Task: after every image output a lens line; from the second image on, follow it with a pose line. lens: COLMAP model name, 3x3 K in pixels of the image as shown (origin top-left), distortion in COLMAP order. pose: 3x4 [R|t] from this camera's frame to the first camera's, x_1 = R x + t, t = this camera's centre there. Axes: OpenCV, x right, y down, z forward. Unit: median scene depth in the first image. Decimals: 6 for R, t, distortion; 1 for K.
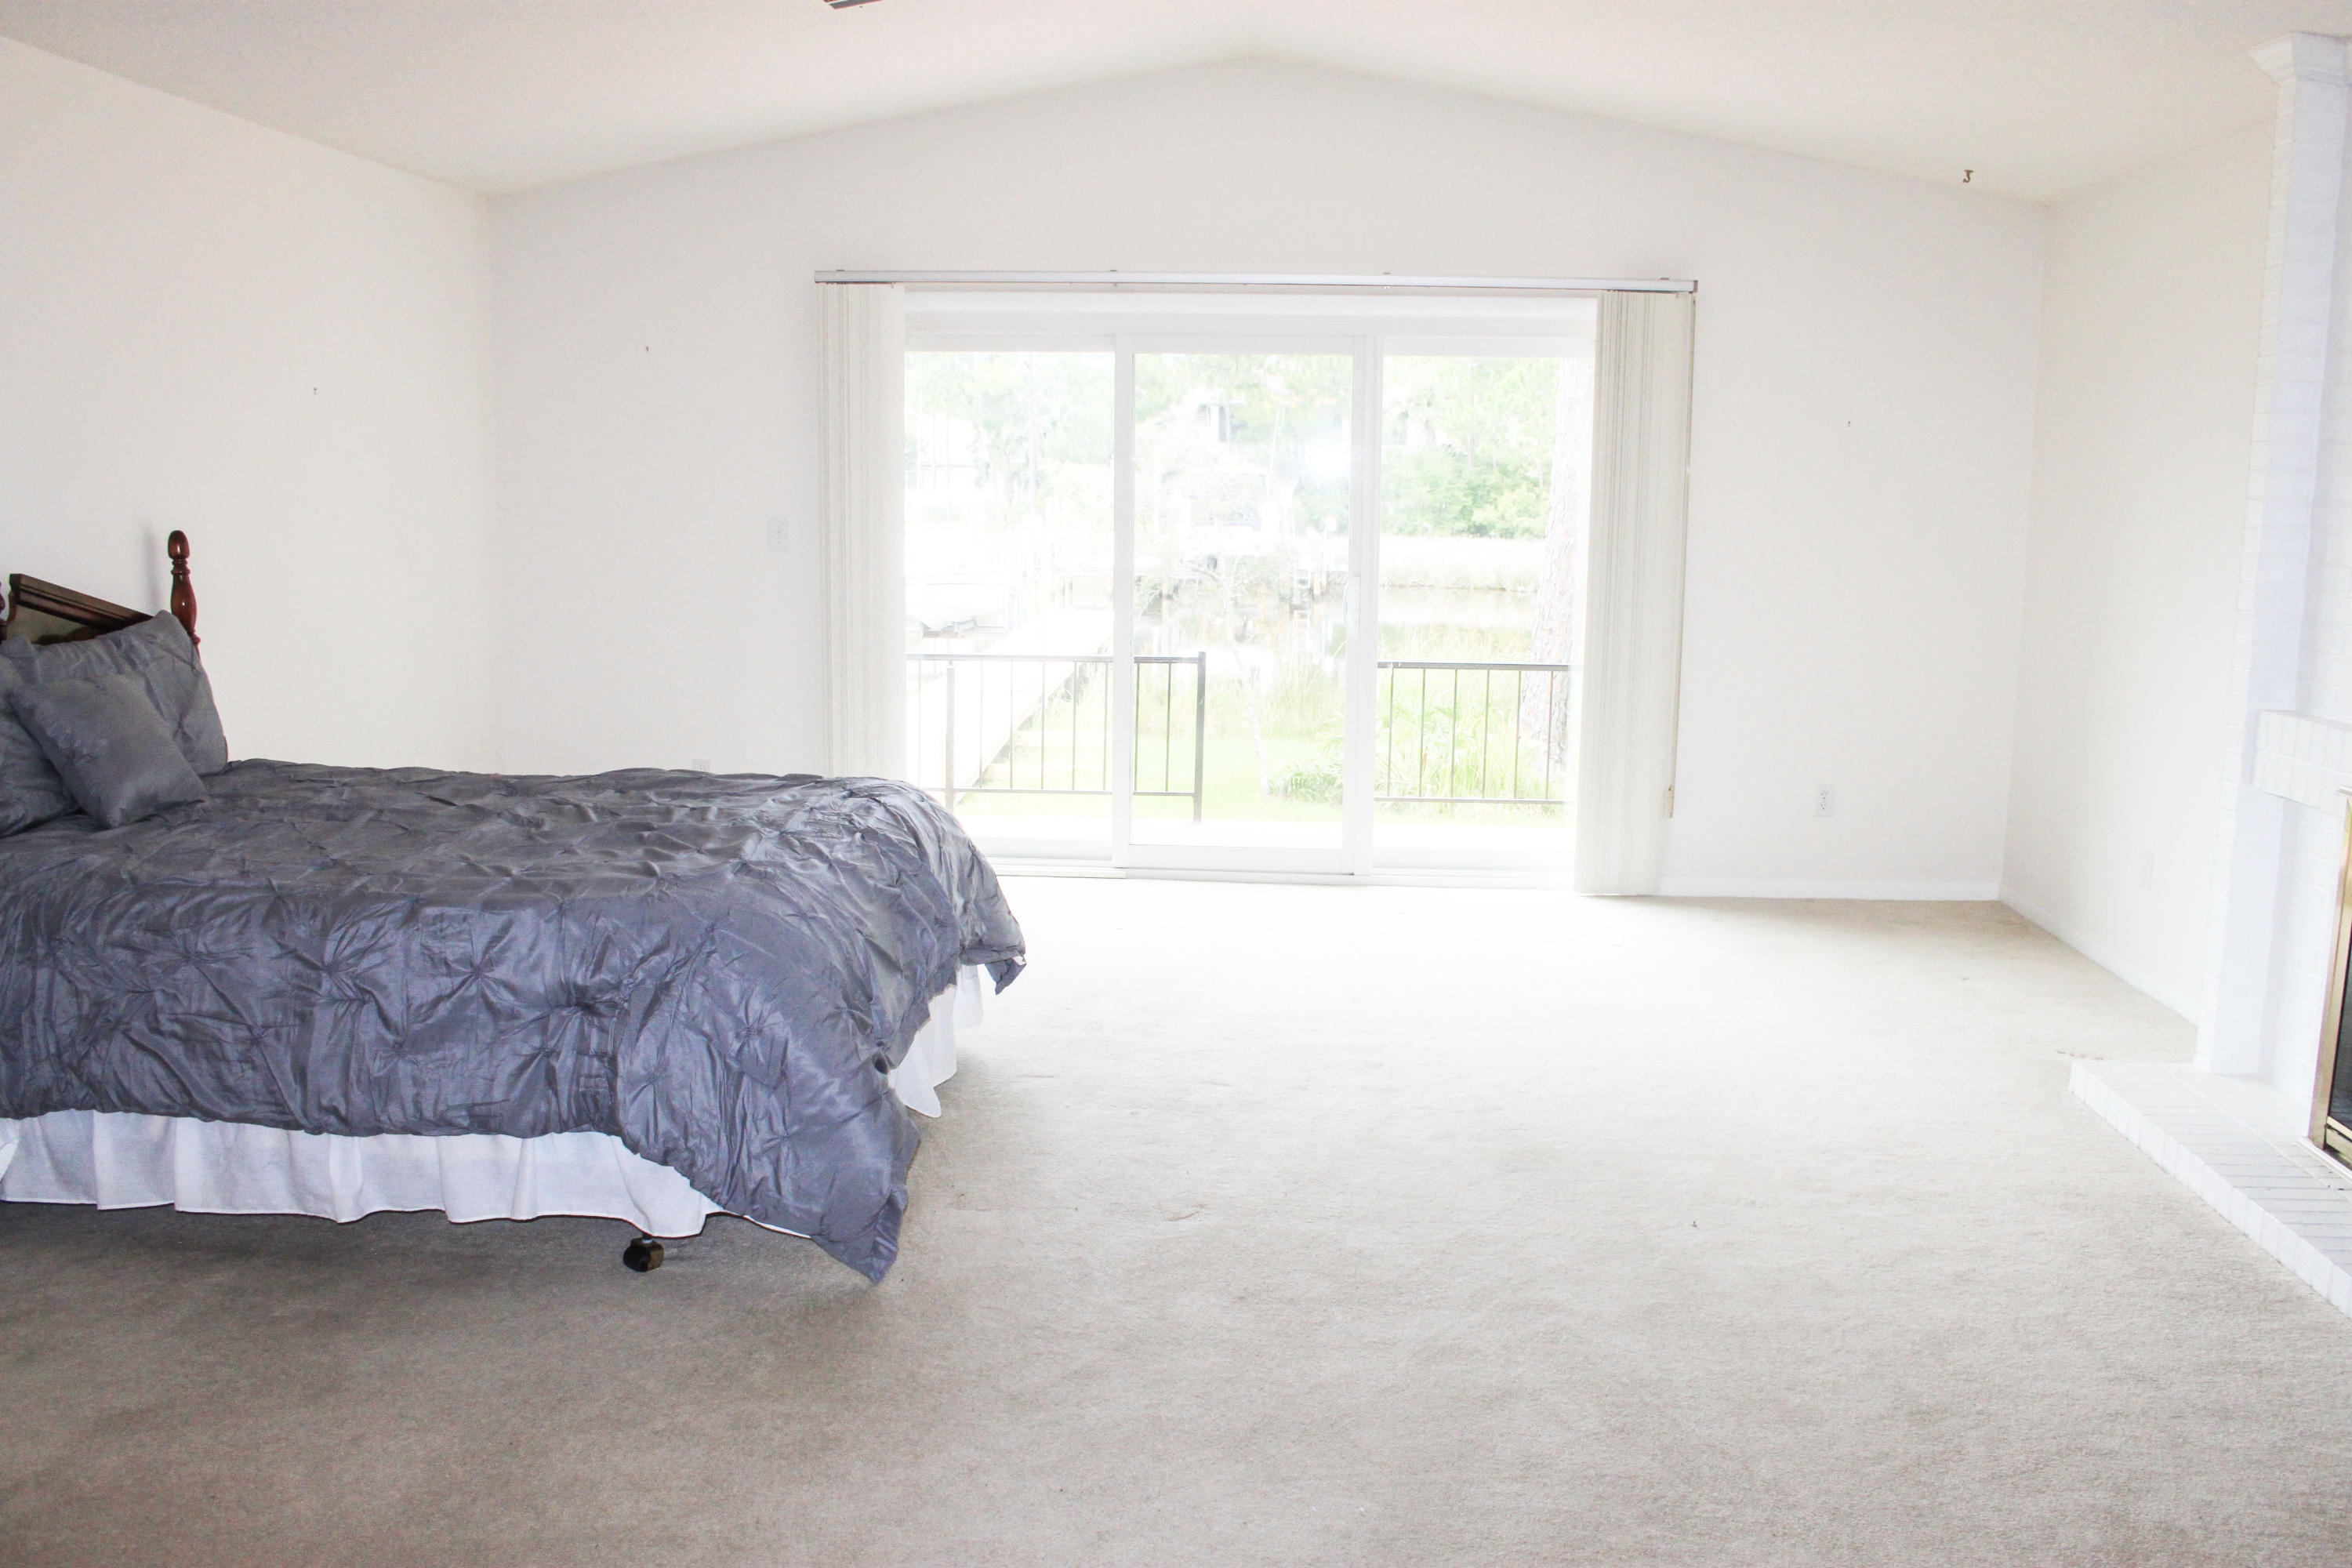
lens RADIAL K [[1965.4, 0, 1175.6], [0, 1965.4, 833.4], [0, 0, 1]] dist [-0.131387, 0.086129]
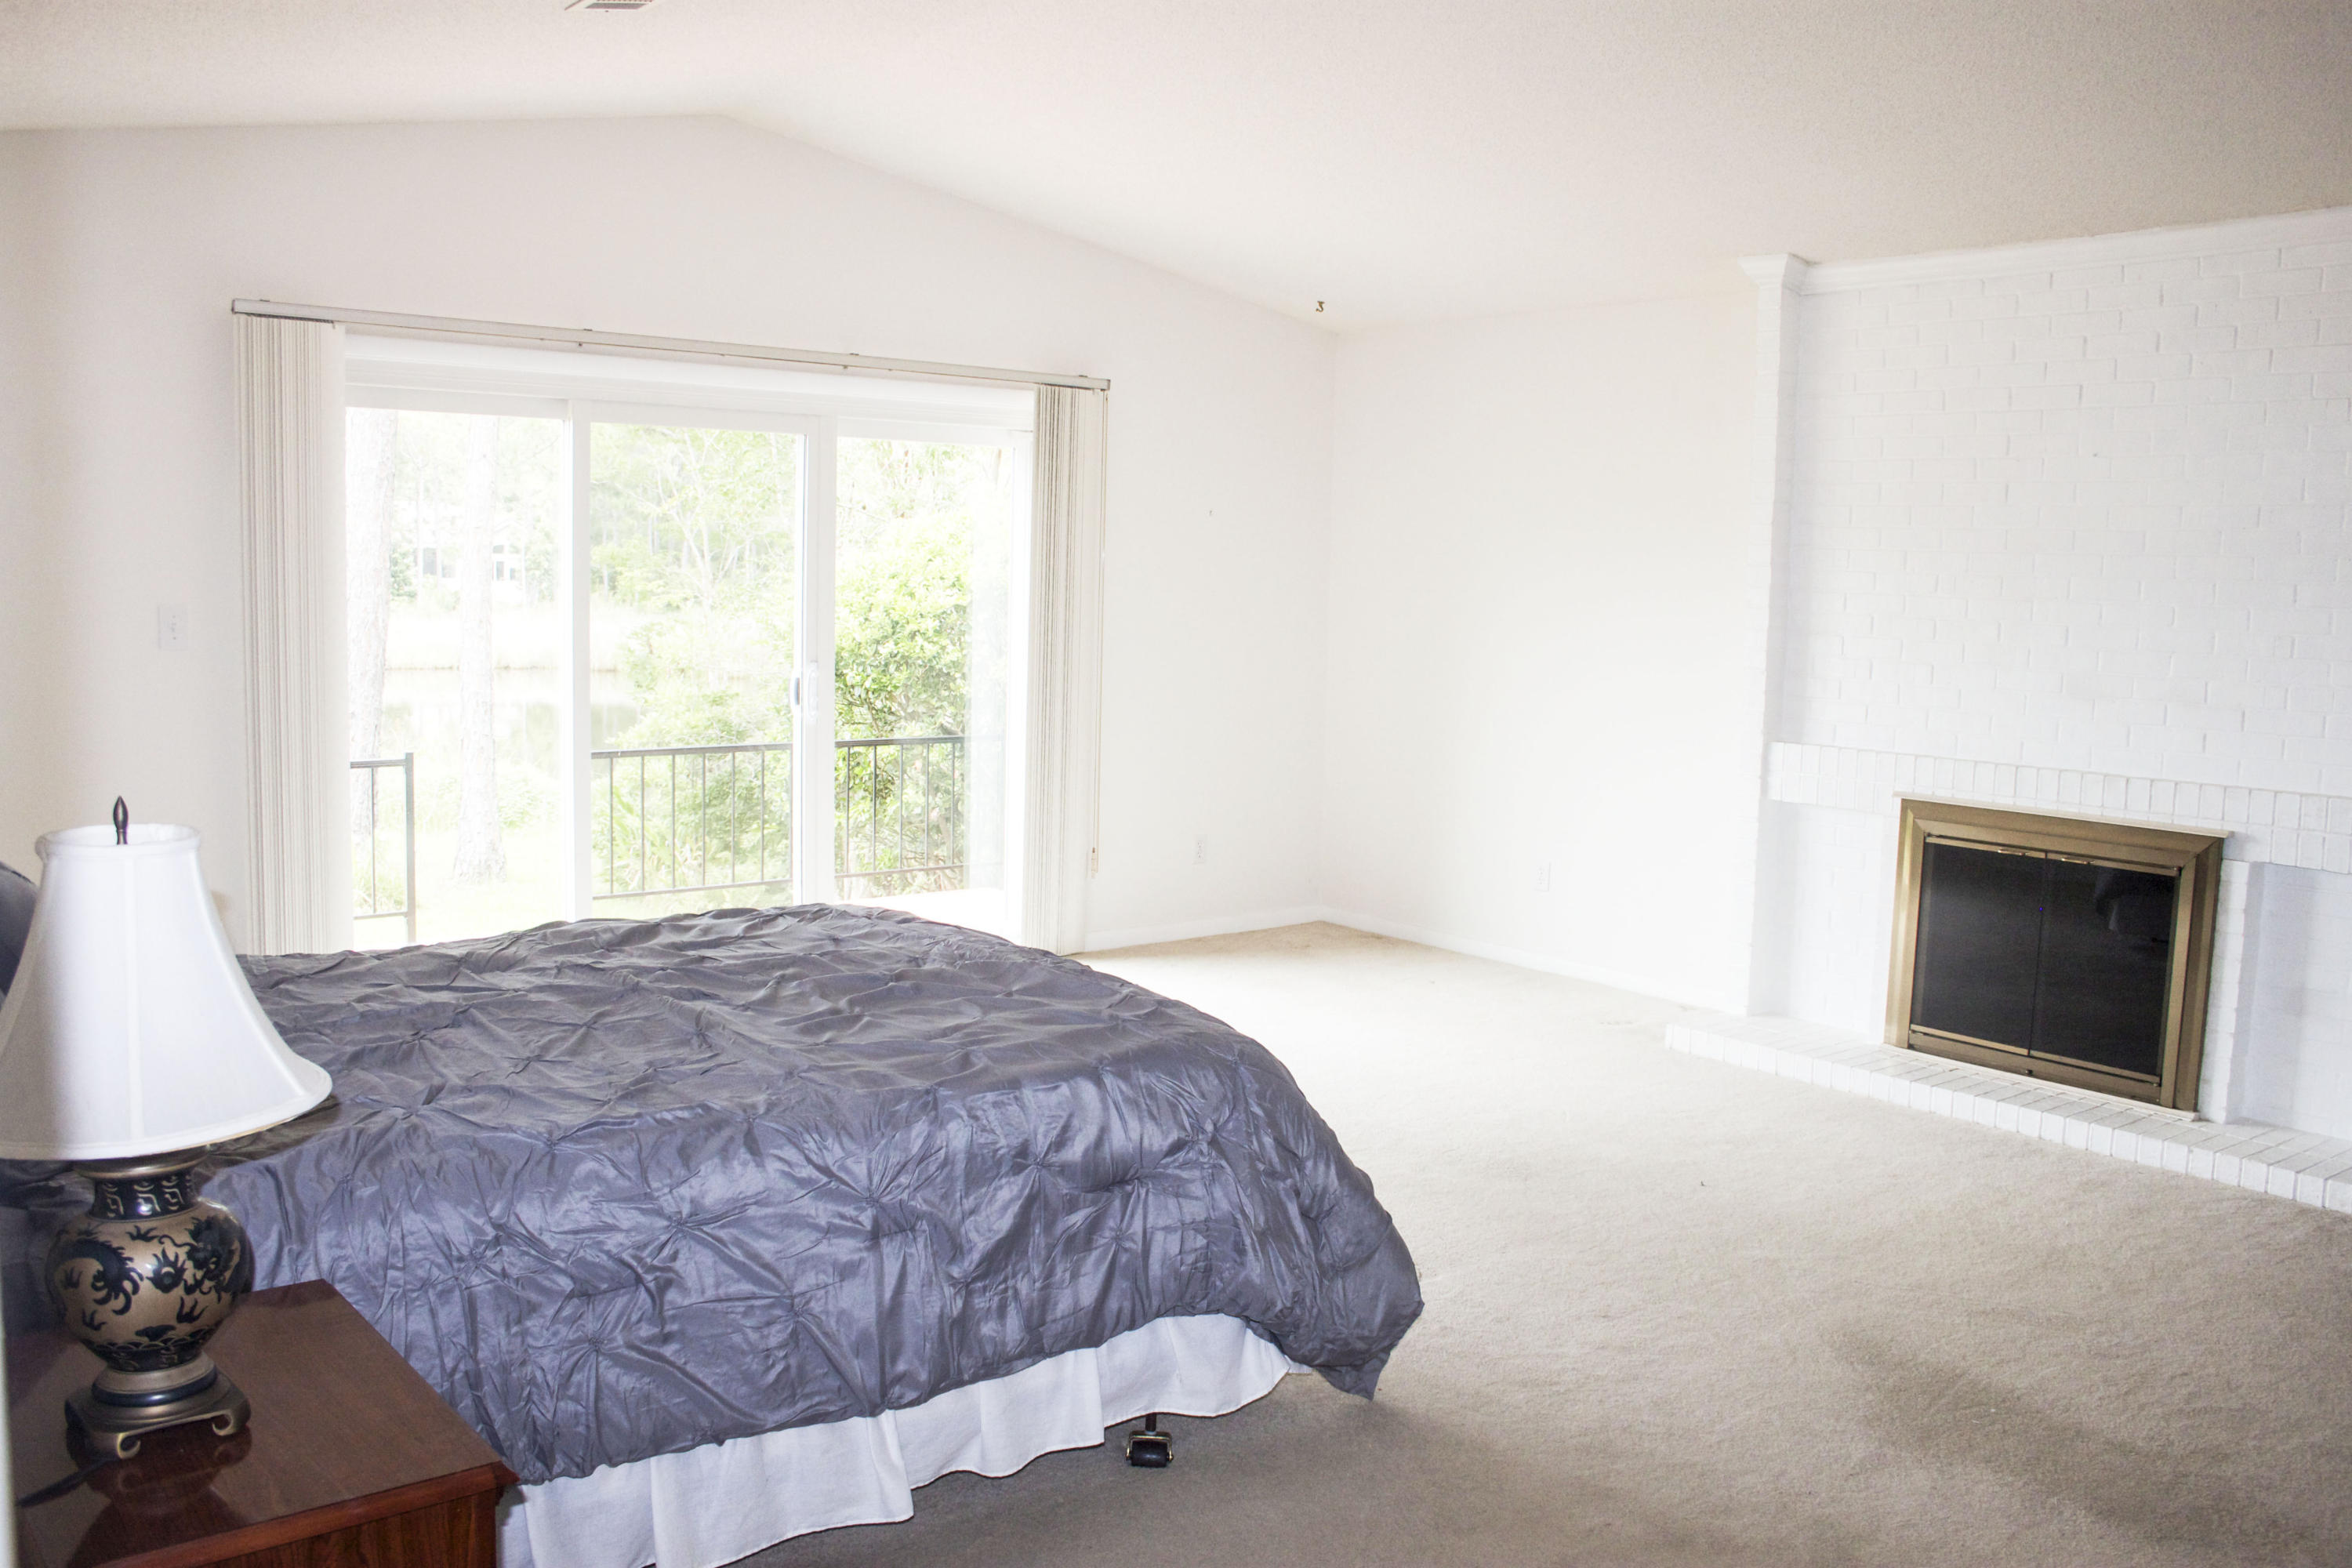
lens RADIAL K [[1965.4, 0, 1175.6], [0, 1965.4, 833.4], [0, 0, 1]] dist [-0.131387, 0.086129]
pose [[0.738494, -0.081440, 0.669324, -0.440863], [0.105611, 0.994397, 0.004468, -0.032695], [-0.665938, 0.067389, 0.742957, 0.171284]]
